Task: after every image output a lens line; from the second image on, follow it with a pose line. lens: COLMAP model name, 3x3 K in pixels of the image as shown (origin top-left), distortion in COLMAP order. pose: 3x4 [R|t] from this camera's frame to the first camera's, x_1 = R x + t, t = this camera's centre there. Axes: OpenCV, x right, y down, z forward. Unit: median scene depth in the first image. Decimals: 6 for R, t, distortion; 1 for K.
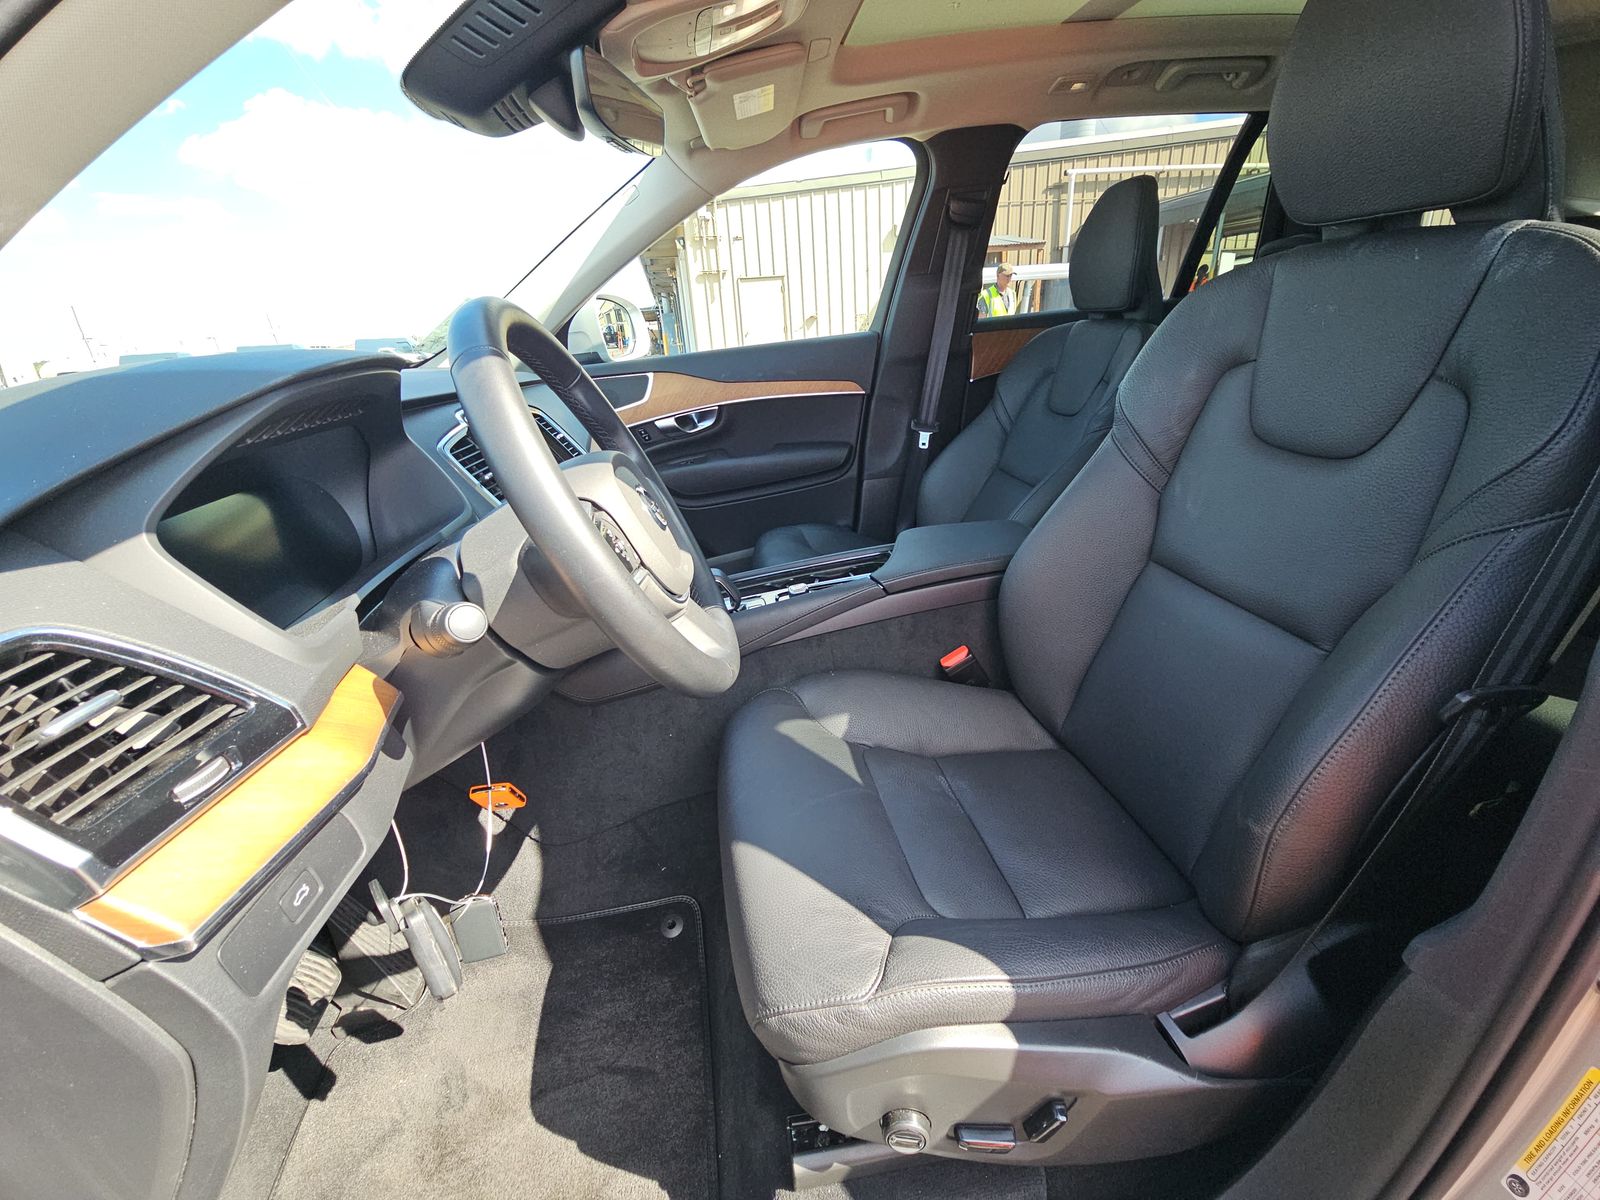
lens RADIAL K [[646.9, 0, 800.0], [0, 646.9, 600.0], [0, 0, 1]] dist [-0.010786, 0.000091]
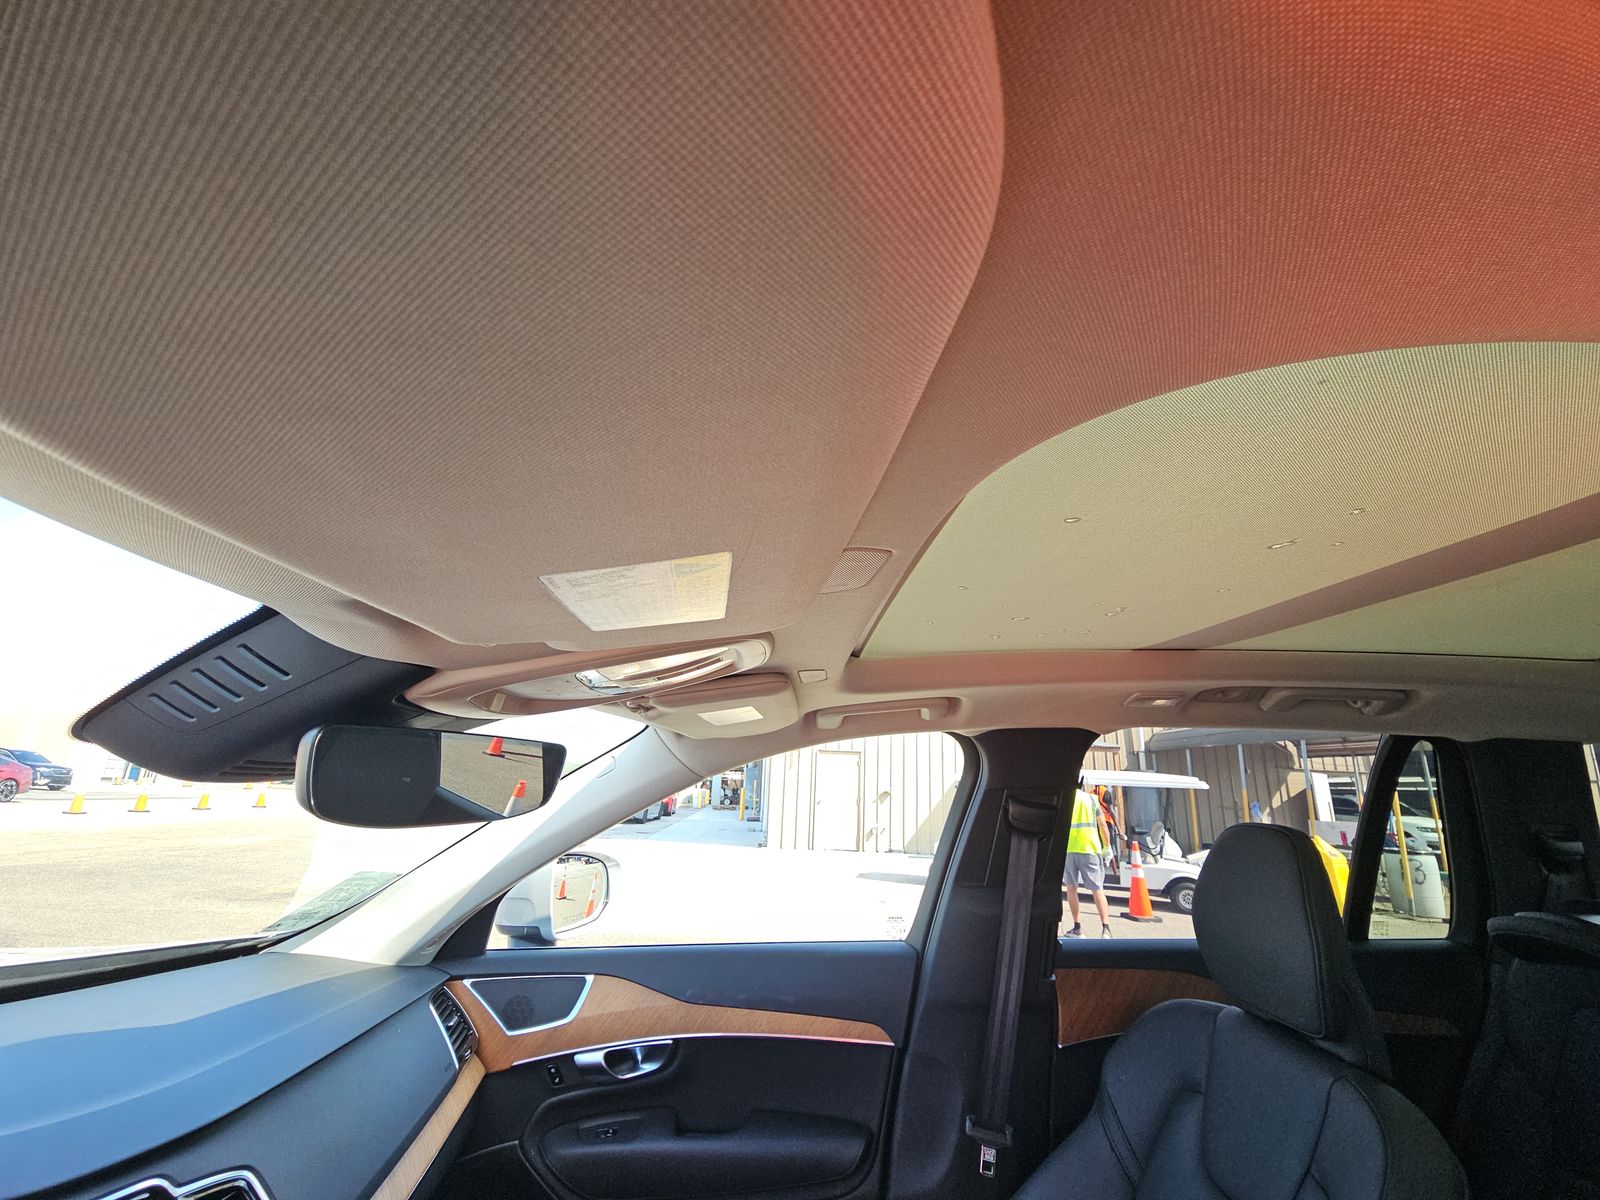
lens RADIAL K [[646.9, 0, 800.0], [0, 646.9, 600.0], [0, 0, 1]] dist [-0.010786, 0.000091]
pose [[0.987817, 0.066127, -0.140873, 0.068855], [-0.139807, 0.774688, -0.616695, -0.259411], [0.068352, 0.628877, 0.774495, 0.196833]]
